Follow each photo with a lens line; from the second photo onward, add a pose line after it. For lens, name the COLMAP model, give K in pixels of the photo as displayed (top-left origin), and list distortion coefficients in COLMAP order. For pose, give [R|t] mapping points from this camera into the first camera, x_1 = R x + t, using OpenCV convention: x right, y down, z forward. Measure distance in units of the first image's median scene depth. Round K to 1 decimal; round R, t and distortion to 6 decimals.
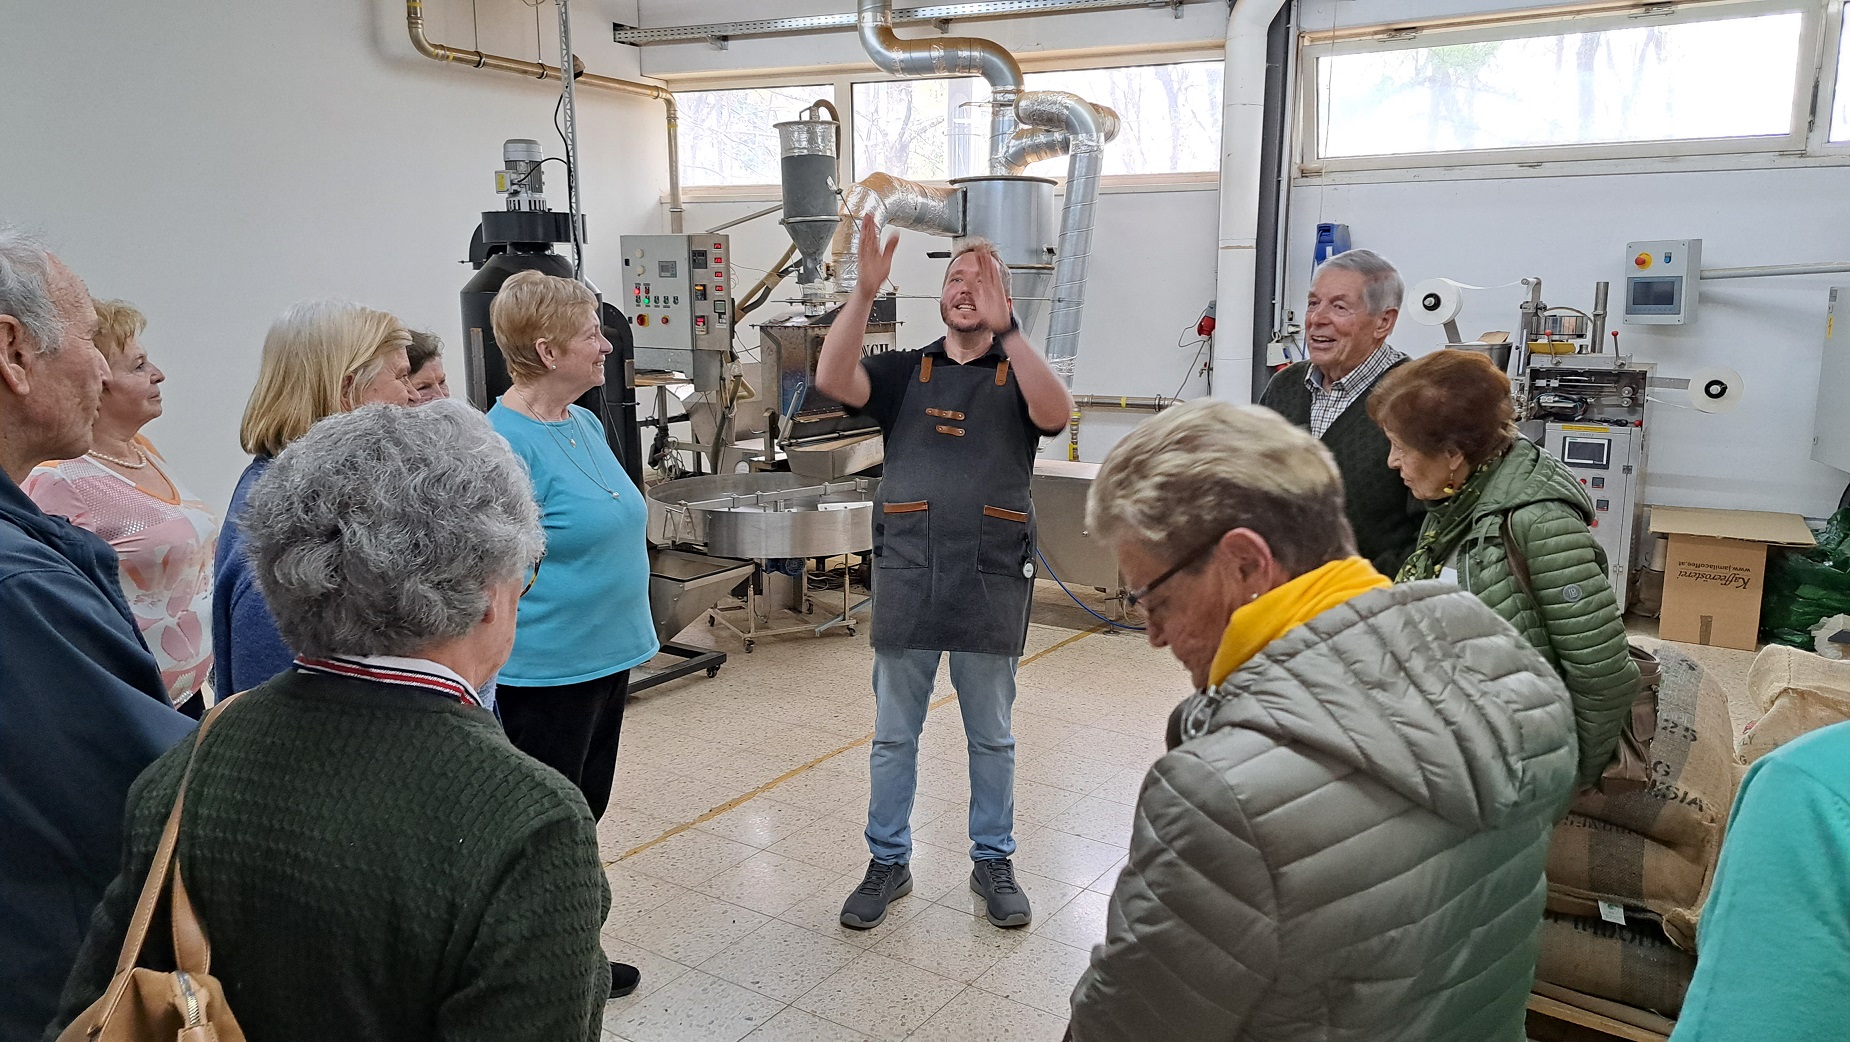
lens RADIAL K [[1327.4, 0, 933.4], [0, 1327.4, 551.4], [0, 0, 1]] dist [0.109631, -0.096158]
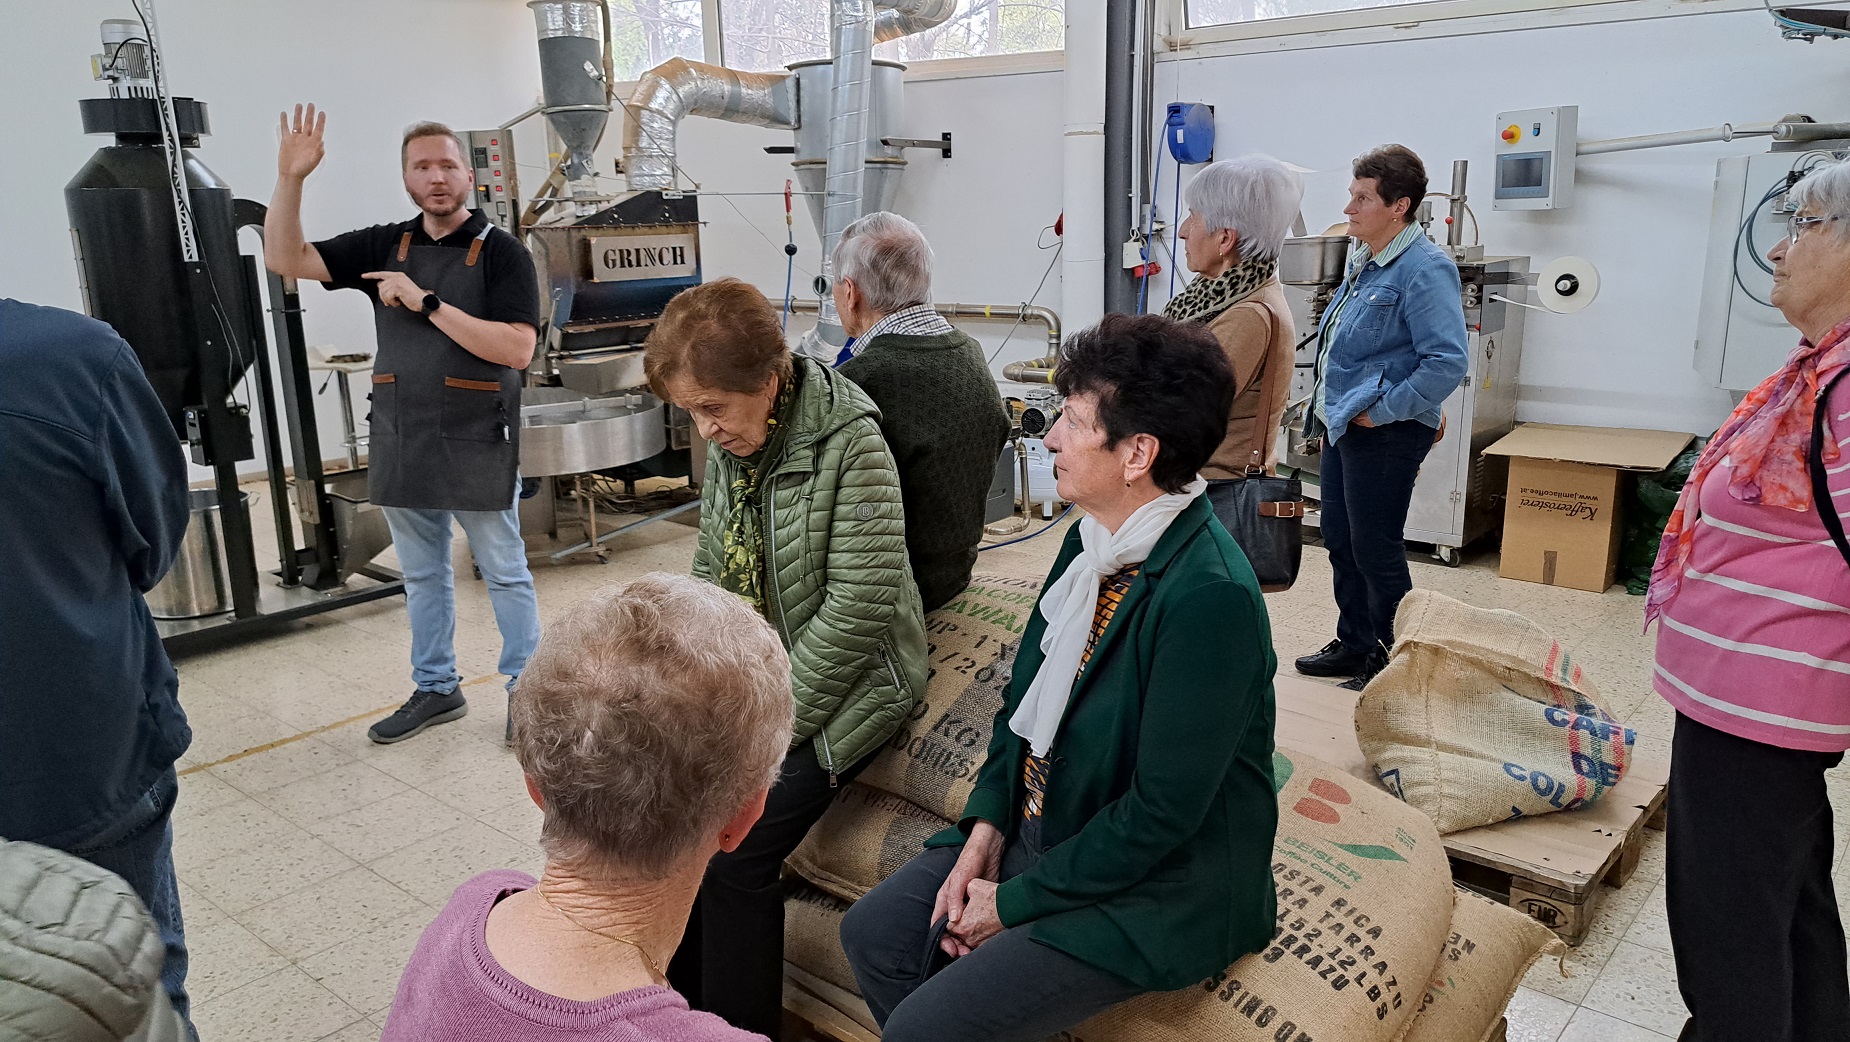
lens RADIAL K [[1327.4, 0, 933.4], [0, 1327.4, 551.4], [0, 0, 1]] dist [0.109631, -0.096158]
pose [[0.991984, 0.012018, -0.125792, 0.268419], [-0.004559, 0.998223, 0.059417, -0.001594], [0.126282, -0.058367, 0.990276, 0.094503]]
